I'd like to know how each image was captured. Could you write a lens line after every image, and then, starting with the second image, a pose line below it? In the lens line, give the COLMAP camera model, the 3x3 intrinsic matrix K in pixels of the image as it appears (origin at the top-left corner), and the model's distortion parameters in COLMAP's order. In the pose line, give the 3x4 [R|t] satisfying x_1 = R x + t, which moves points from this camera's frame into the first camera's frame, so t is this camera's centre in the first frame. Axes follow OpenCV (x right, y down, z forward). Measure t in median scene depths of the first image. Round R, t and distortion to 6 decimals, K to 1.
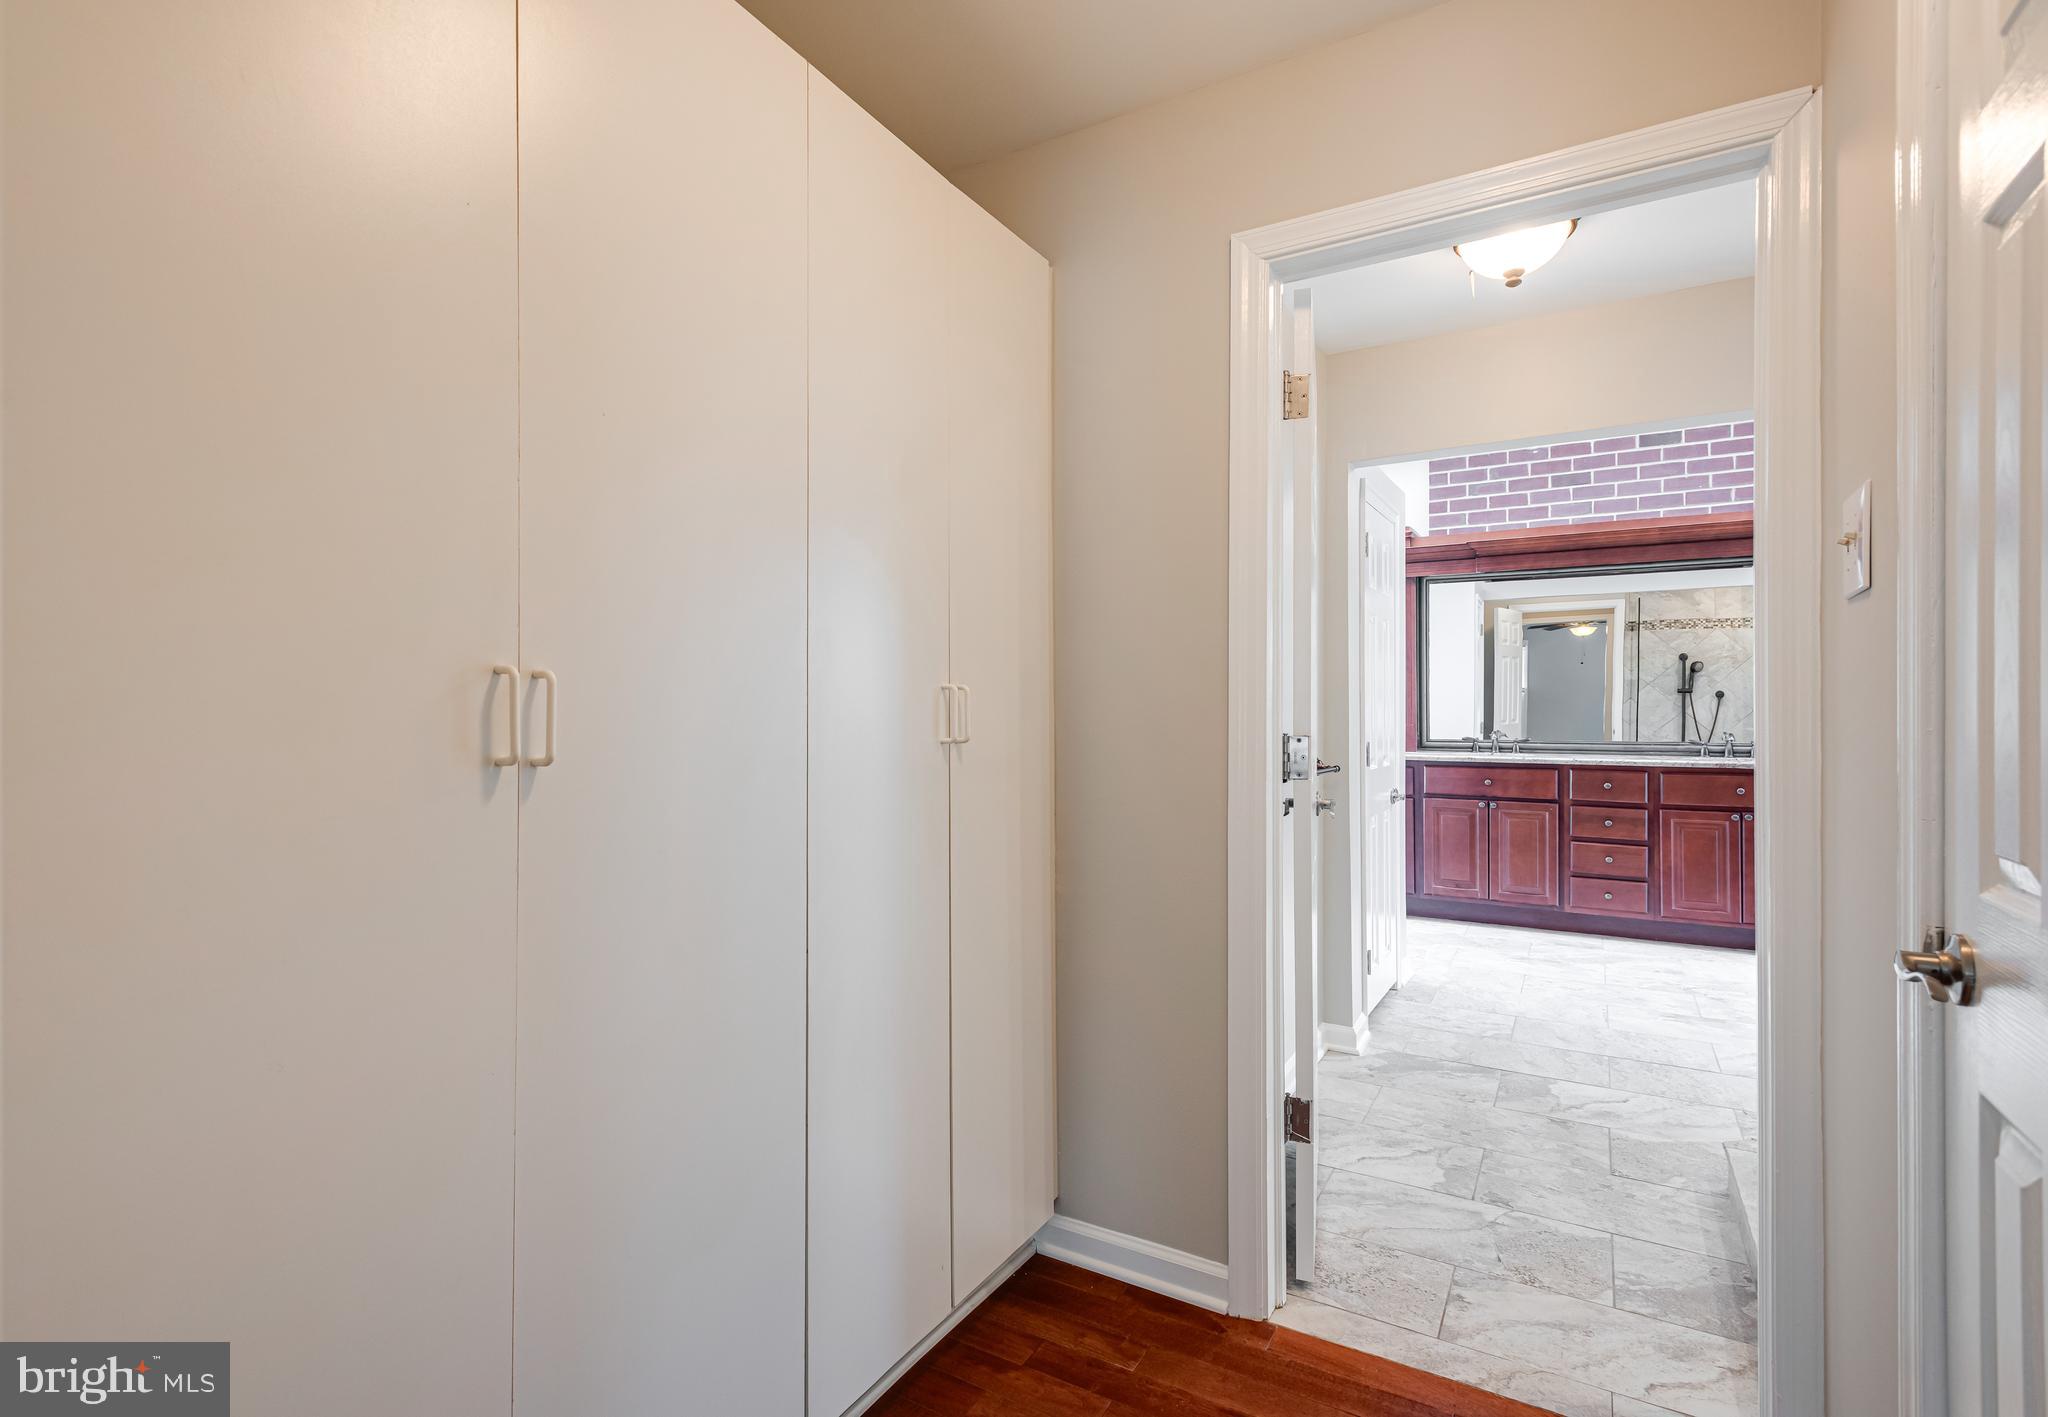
lens RADIAL K [[870.3, 0, 1103.4], [0, 870.3, 706.9], [0, 0, 1]] dist [-0.001605, -0.000371]
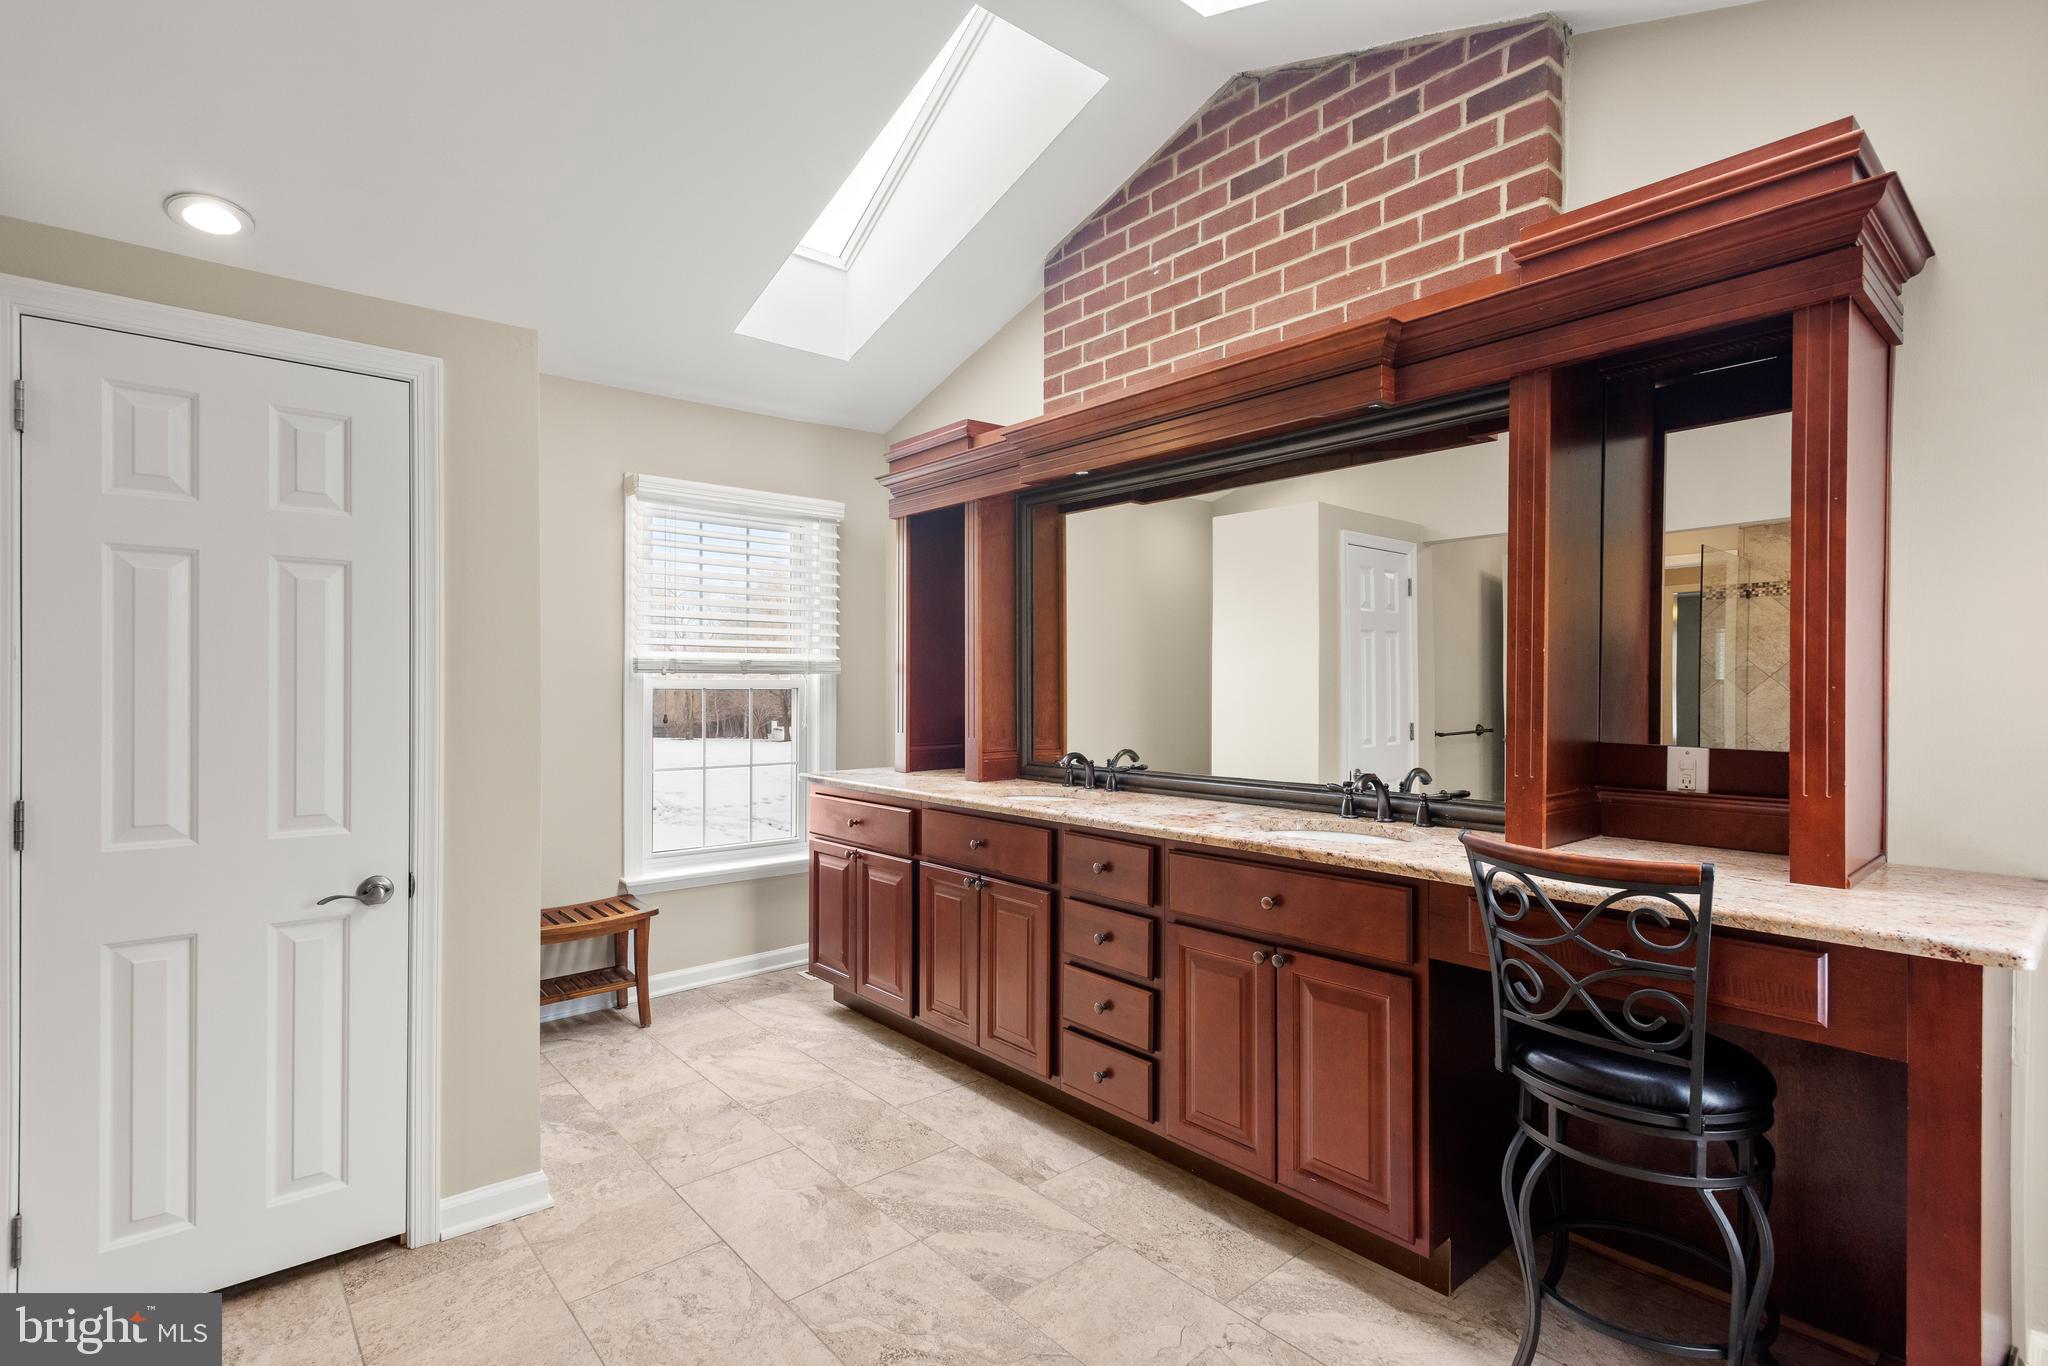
lens RADIAL K [[945.2, 0, 1037.4], [0, 945.2, 694.8], [0, 0, 1]] dist [0.019717, -0.003100]
pose [[0.961939, 0.004153, -0.273232, 0.607826], [-0.003337, 0.999988, 0.003453, -0.013721], [0.273243, -0.002410, 0.961942, 0.377740]]
